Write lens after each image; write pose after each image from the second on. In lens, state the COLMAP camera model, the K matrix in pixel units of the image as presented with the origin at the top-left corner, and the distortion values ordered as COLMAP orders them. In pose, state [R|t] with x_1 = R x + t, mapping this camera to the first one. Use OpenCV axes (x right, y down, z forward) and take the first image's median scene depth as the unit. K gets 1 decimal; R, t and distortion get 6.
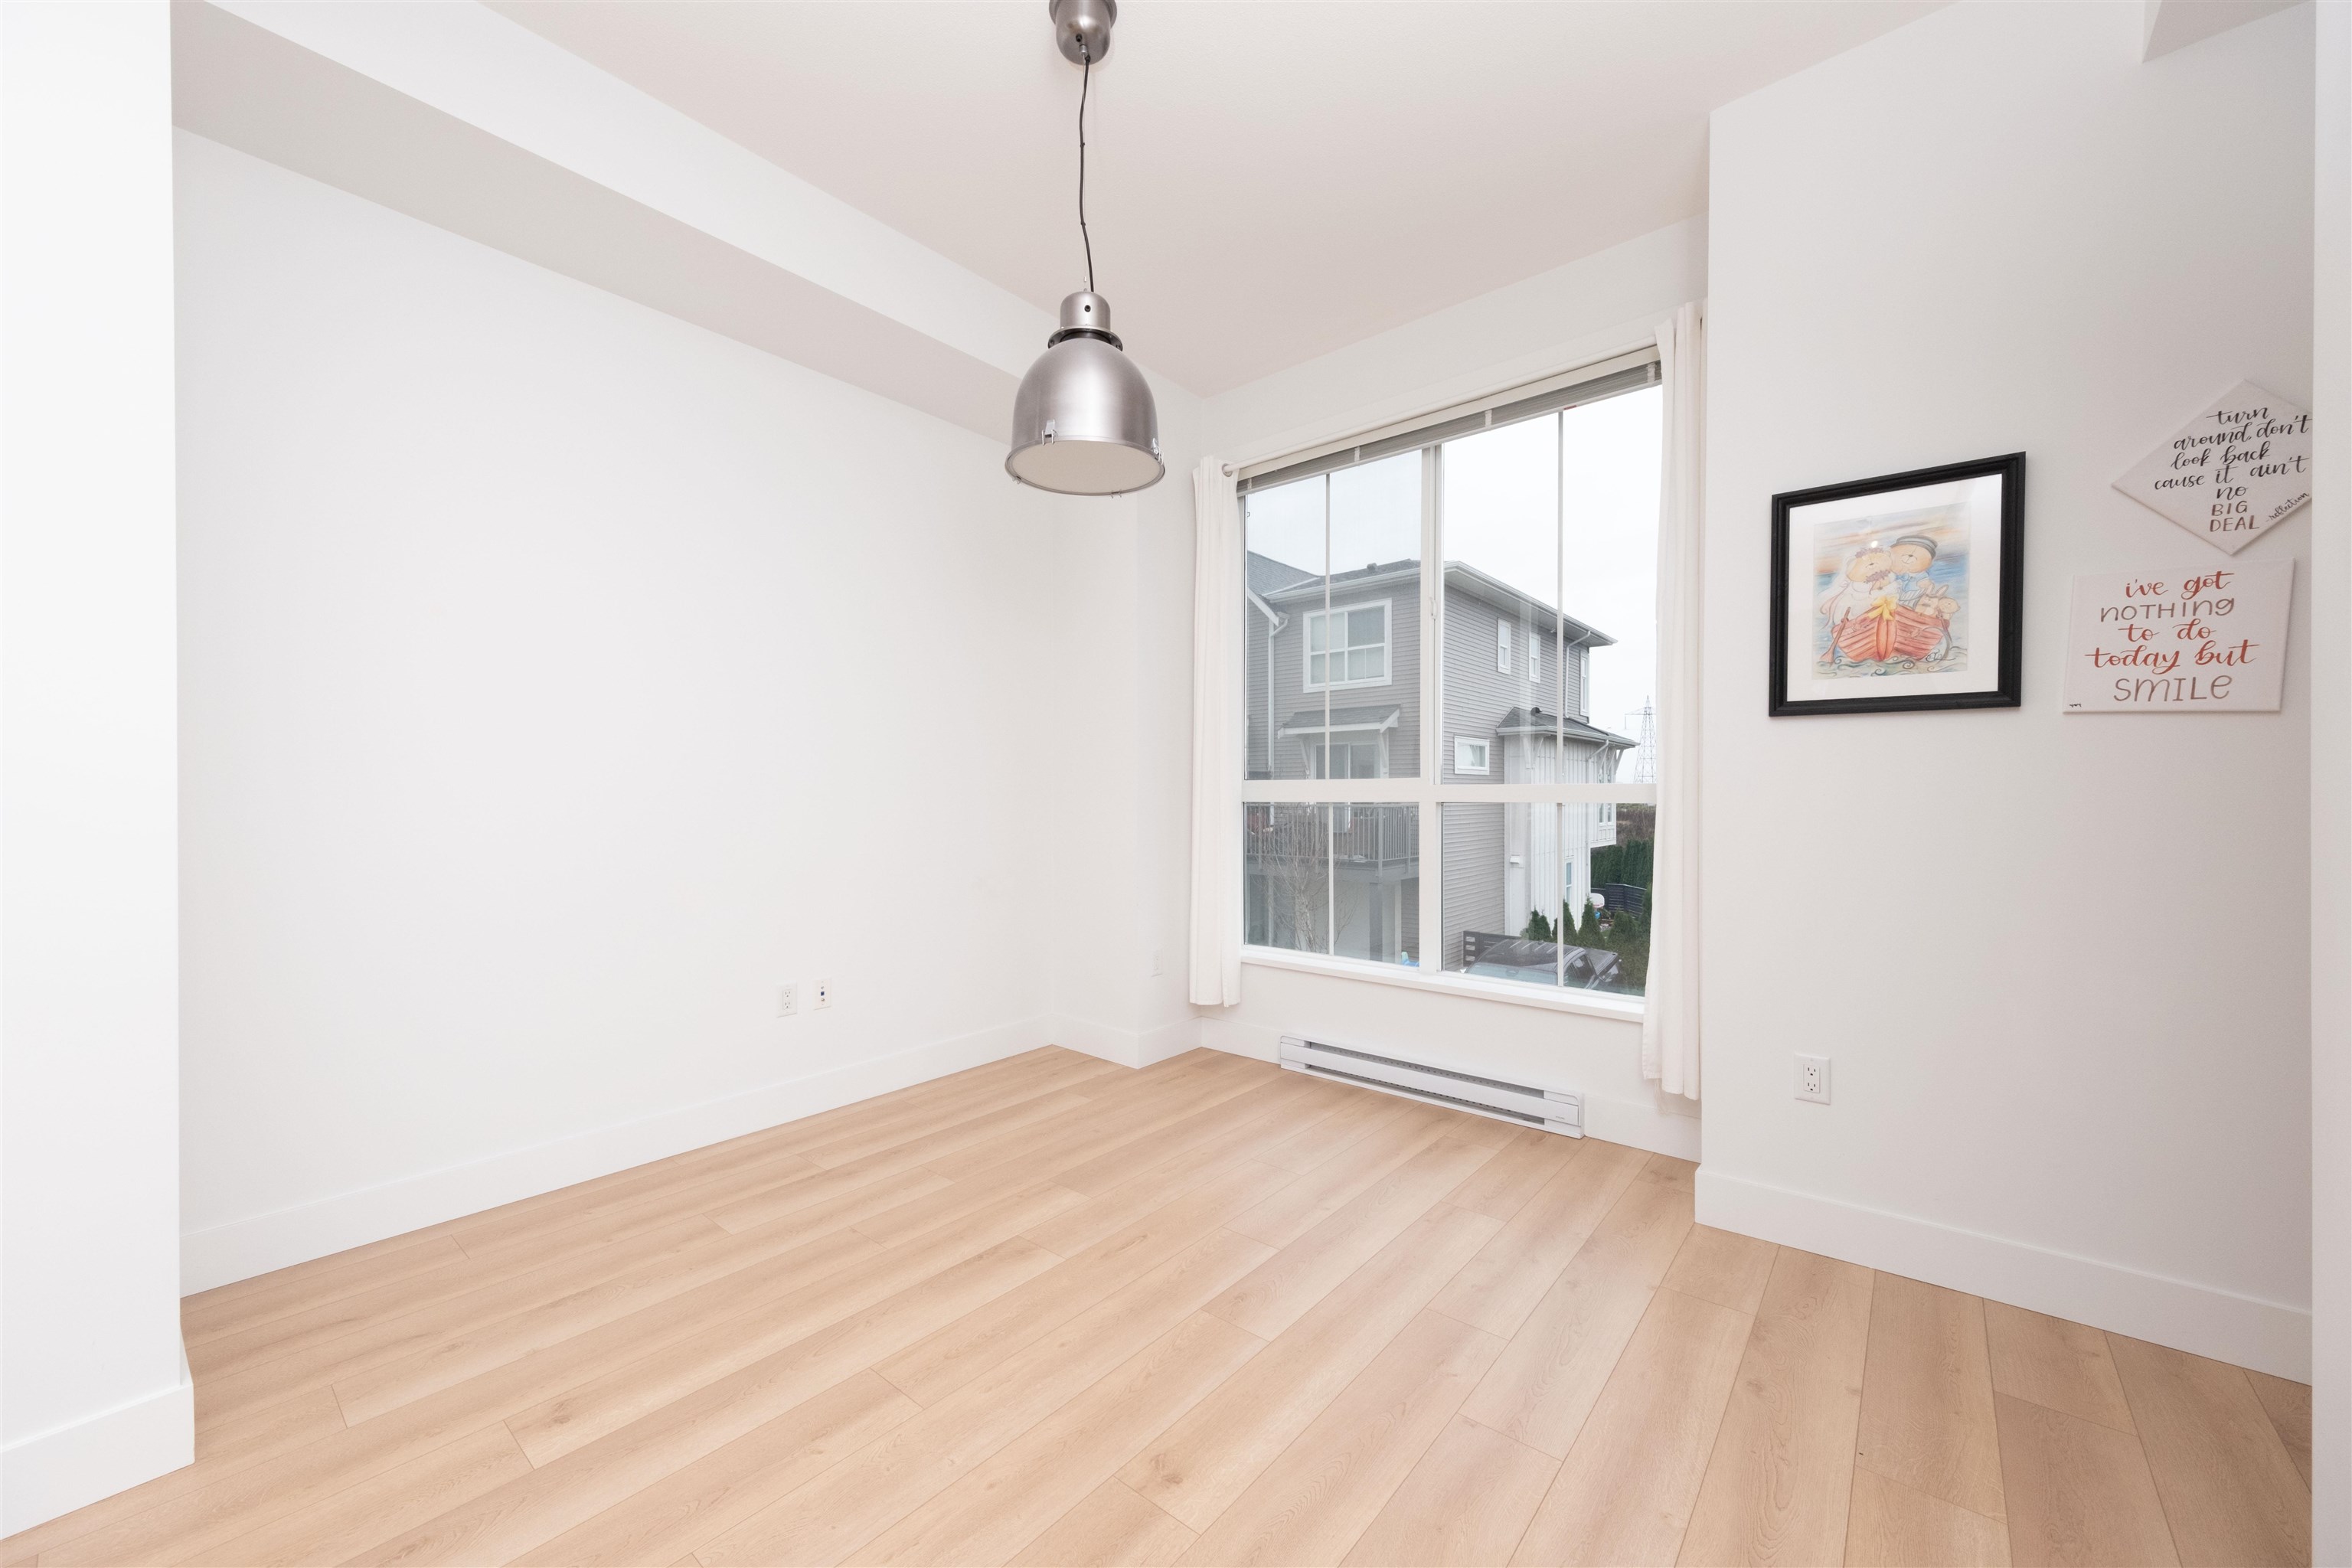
lens RADIAL K [[886.4, 0, 1159.1], [0, 886.4, 800.6], [0, 0, 1]] dist [0.001073, -0.000076]
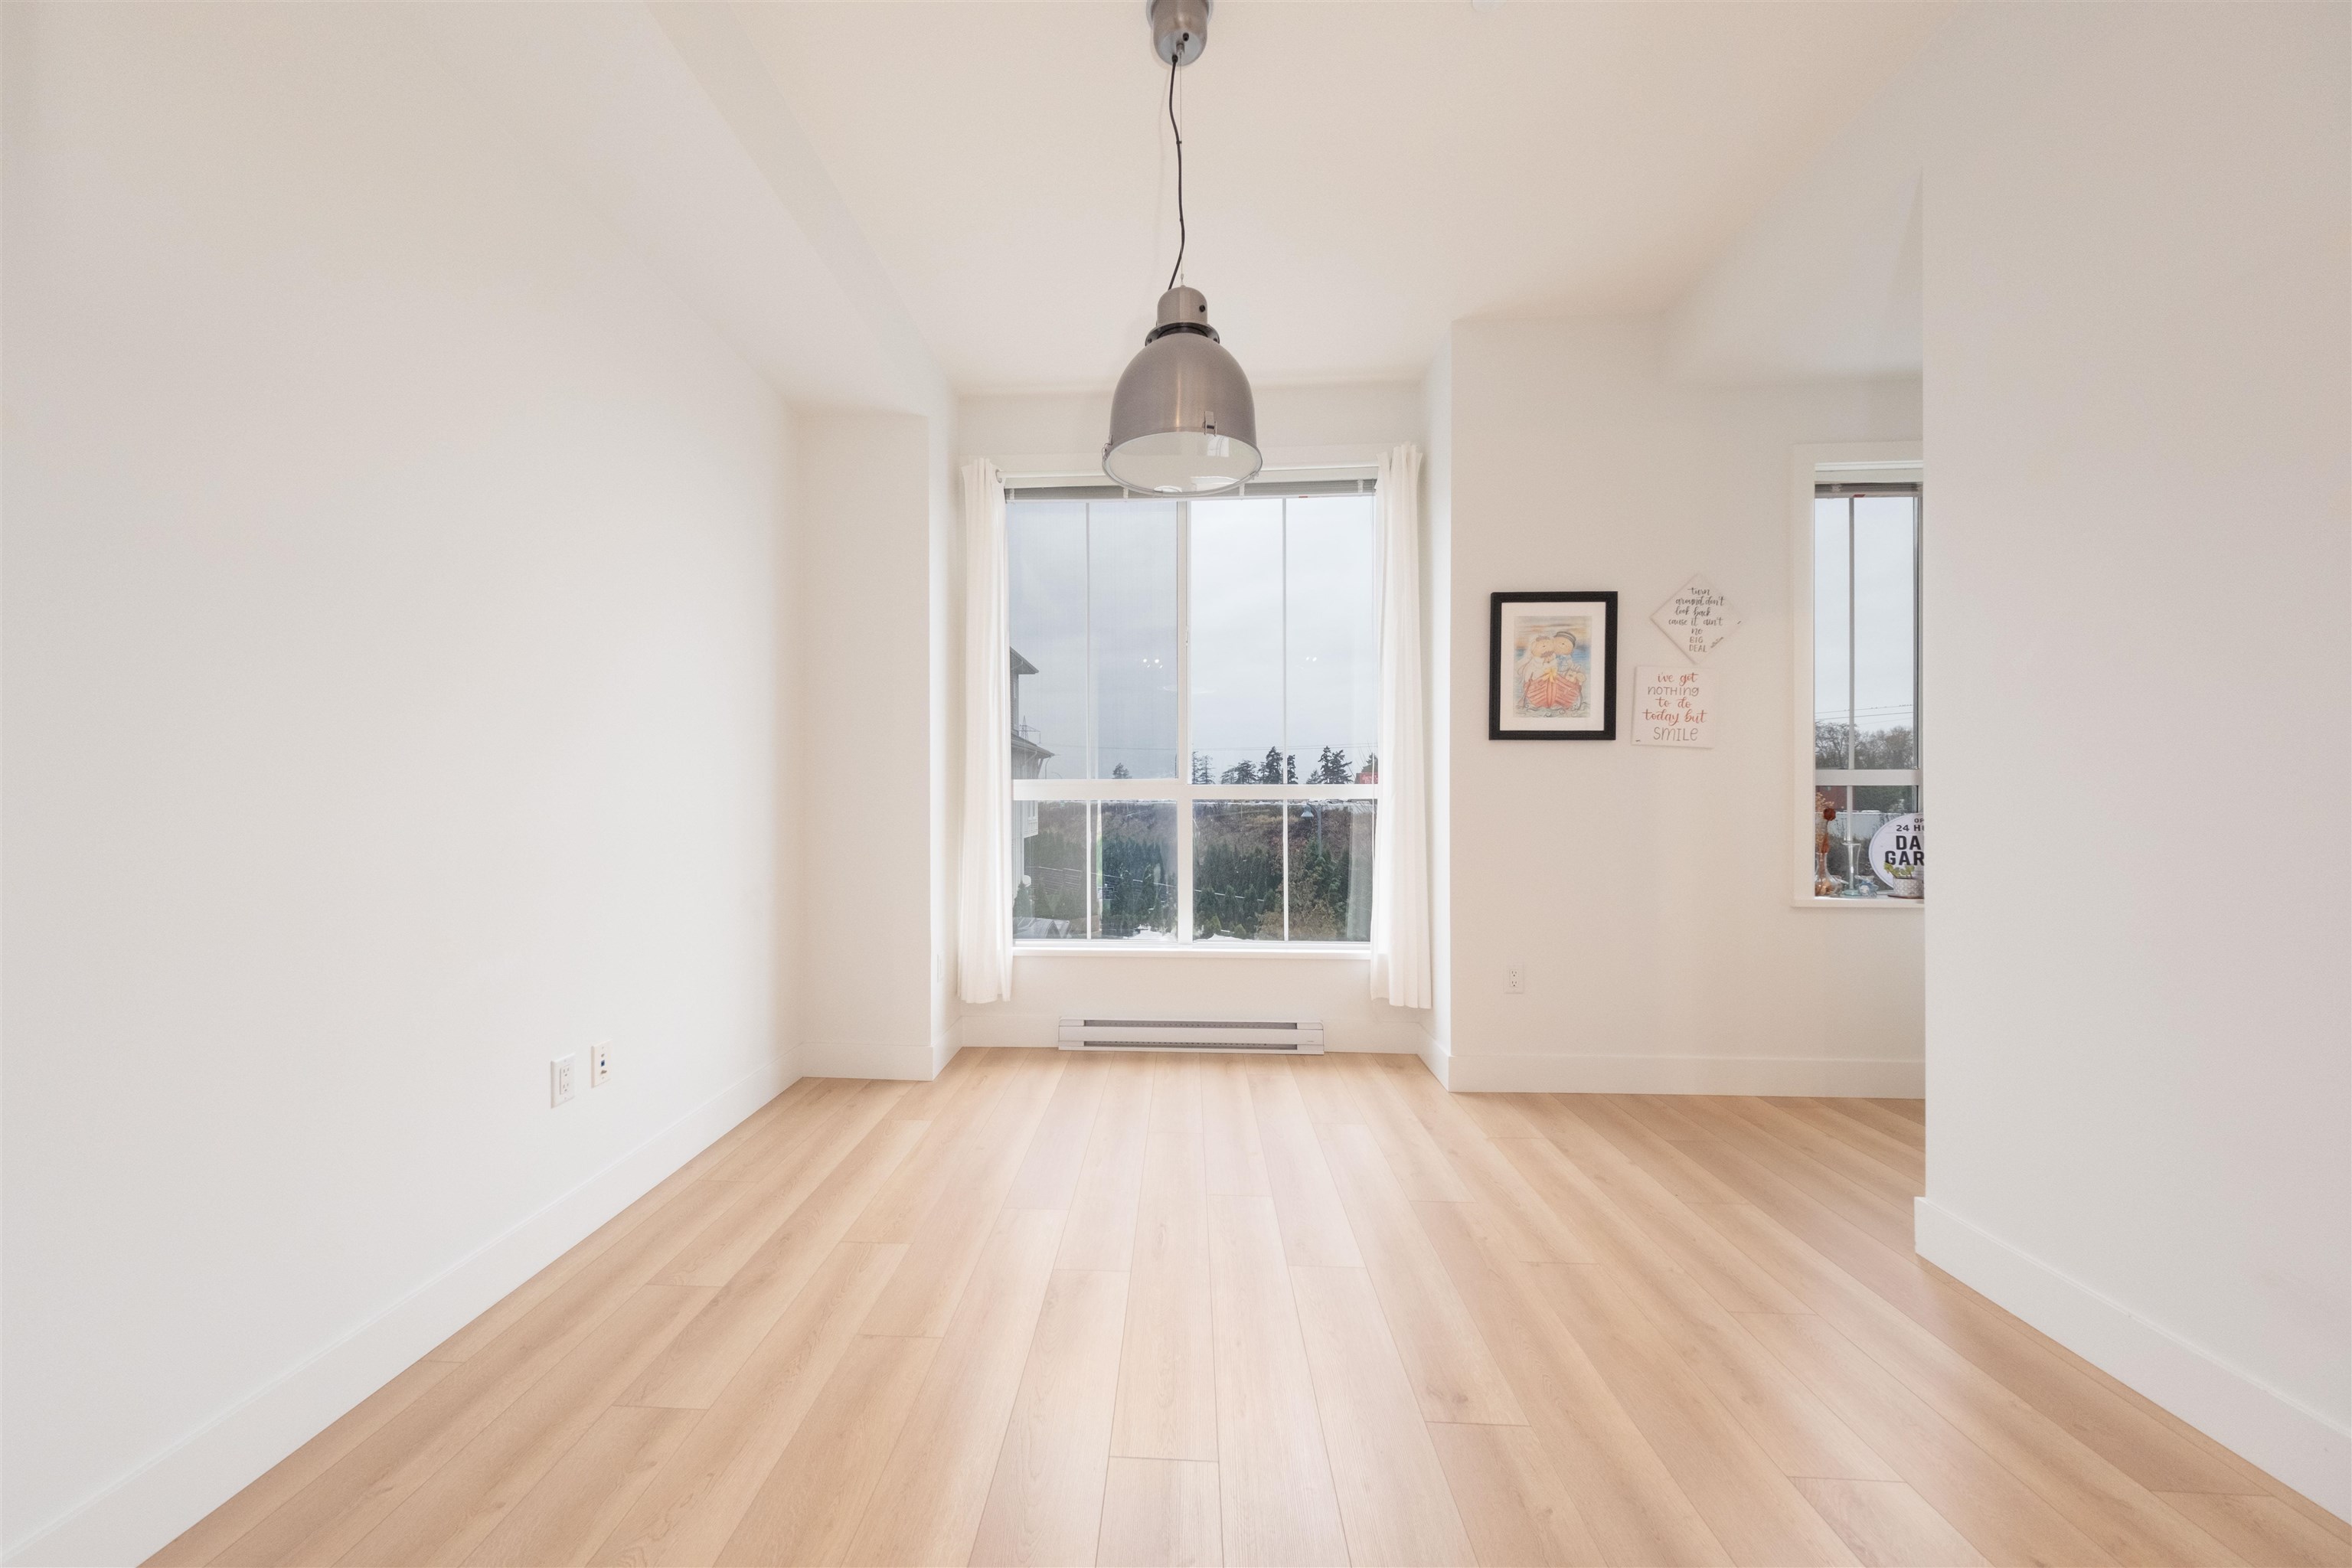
lens RADIAL K [[803.1, 0, 1132.4], [0, 803.1, 795.7], [0, 0, 1]] dist [-0.001623, -0.000137]
pose [[0.799333, -0.002495, 0.600883, -0.574544], [0.006215, 0.999972, -0.004115, 0.000827], [-0.600856, 0.007024, 0.799326, 0.267946]]
